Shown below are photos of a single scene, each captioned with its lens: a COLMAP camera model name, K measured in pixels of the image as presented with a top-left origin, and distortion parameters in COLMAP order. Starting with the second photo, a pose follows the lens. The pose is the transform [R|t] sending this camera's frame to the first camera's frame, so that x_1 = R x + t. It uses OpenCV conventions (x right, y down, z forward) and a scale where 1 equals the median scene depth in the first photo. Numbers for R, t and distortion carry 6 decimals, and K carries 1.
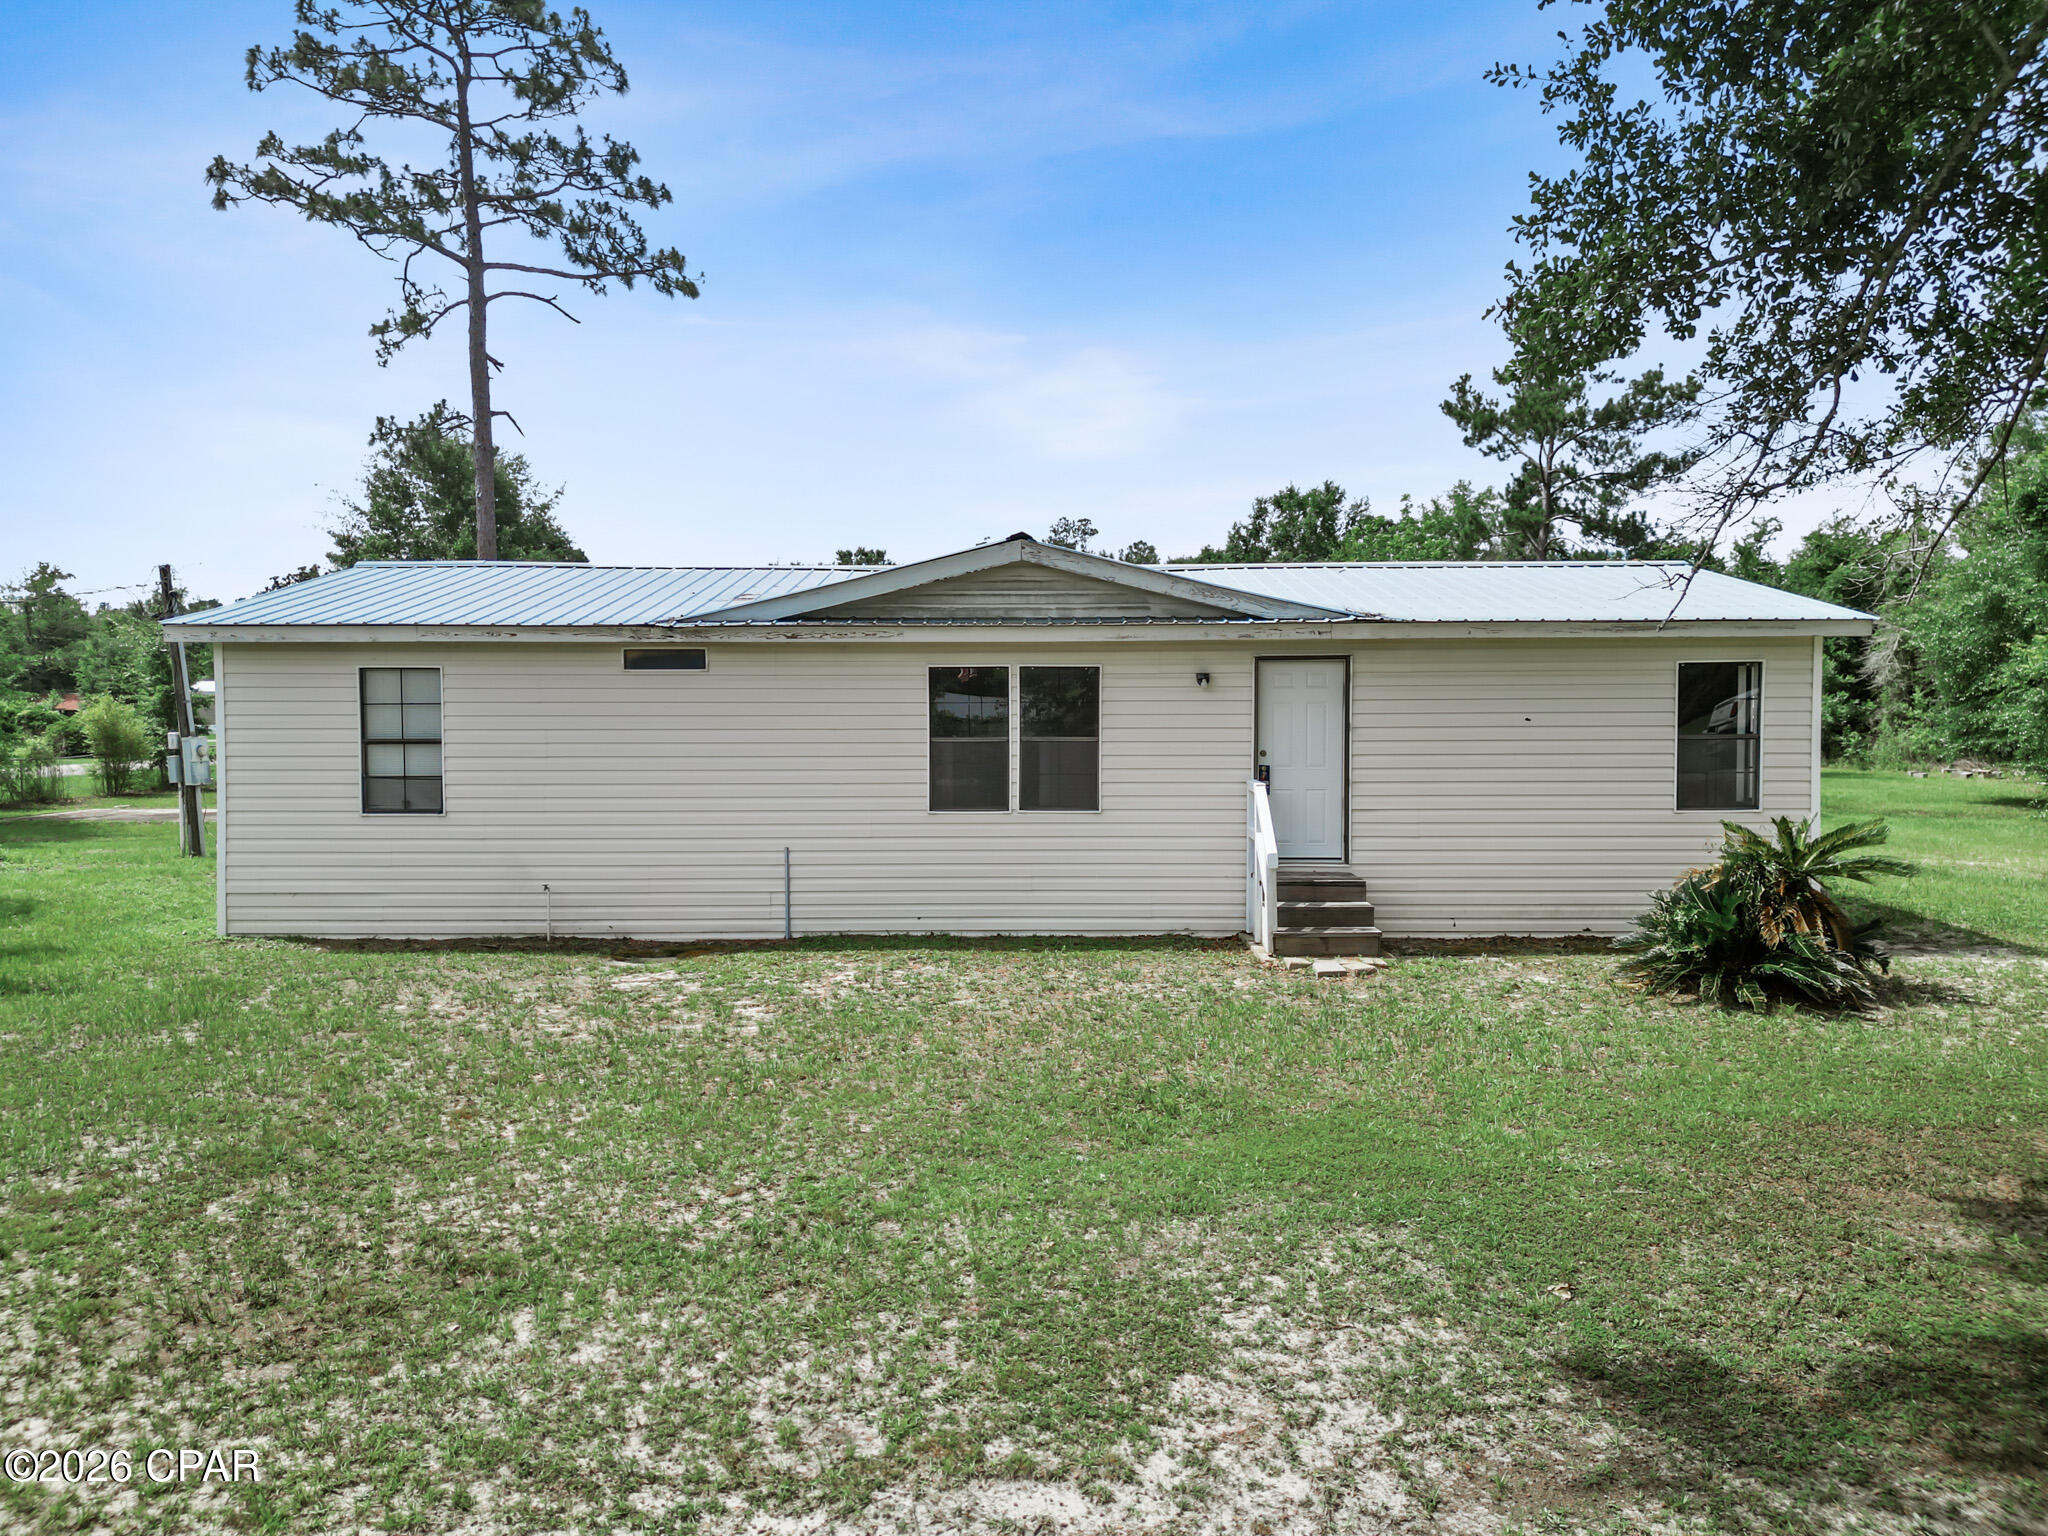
lens RADIAL K [[1440.2, 0, 1016.1], [0, 1440.2, 771.3], [0, 0, 1]] dist [0.060464, -0.051498]
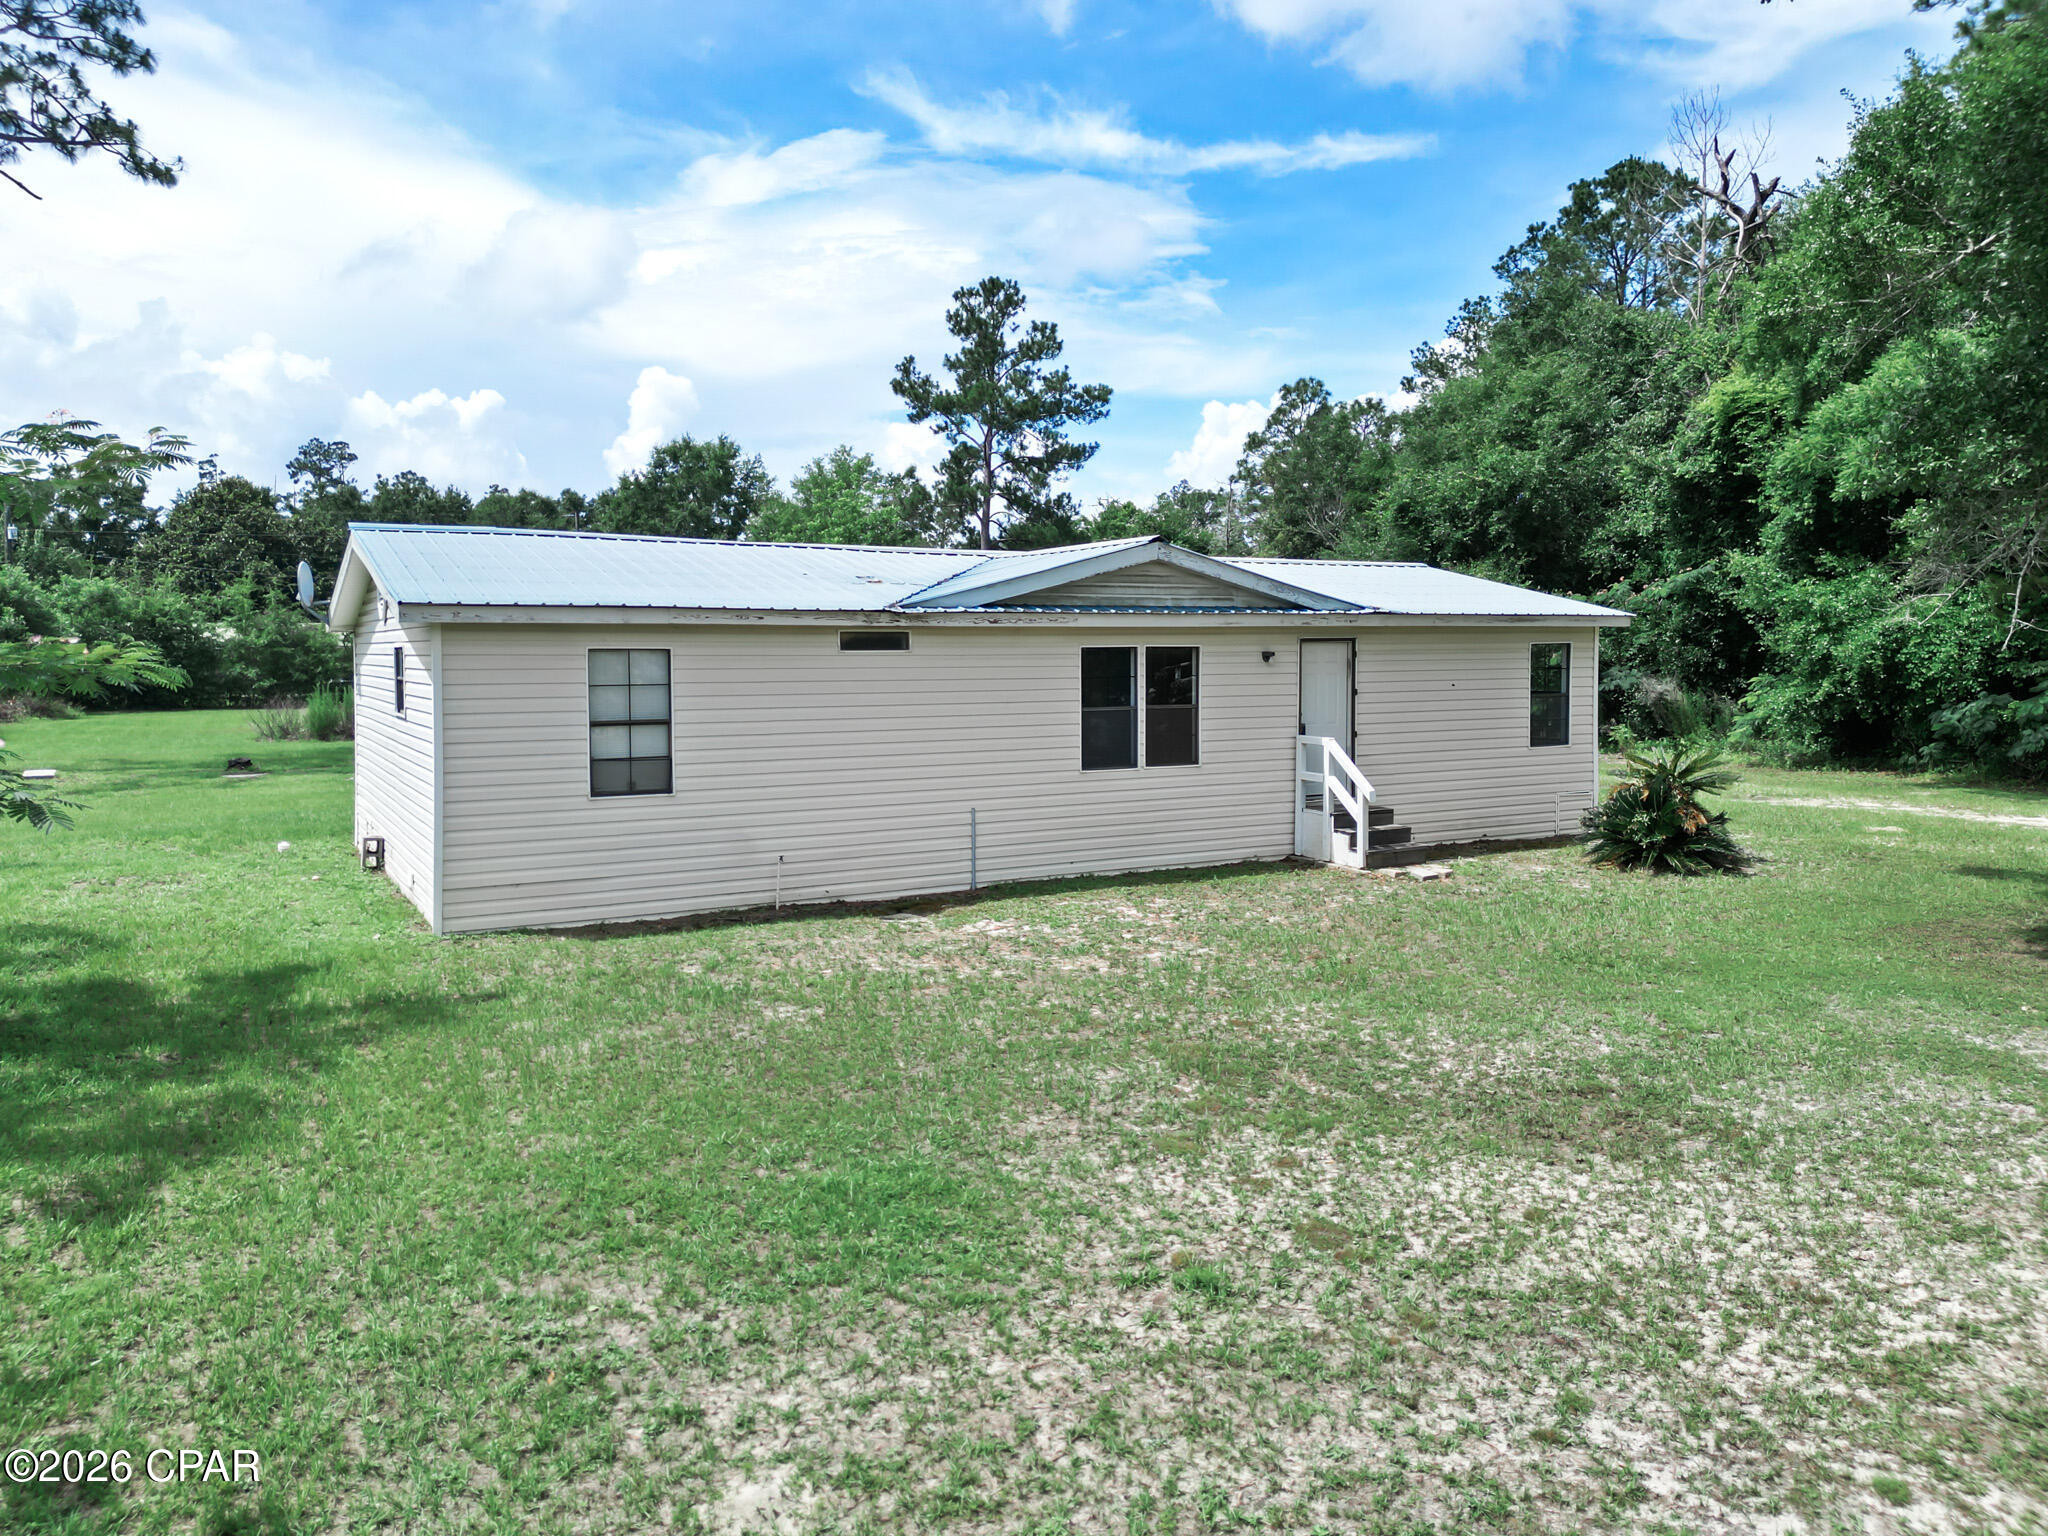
lens RADIAL K [[1440.2, 0, 1016.1], [0, 1440.2, 771.3], [0, 0, 1]] dist [0.060464, -0.051498]
pose [[0.871870, -0.042748, 0.487867, -0.678331], [0.024832, 0.998761, 0.043136, -0.023726], [-0.489107, -0.025495, 0.871851, 0.004373]]
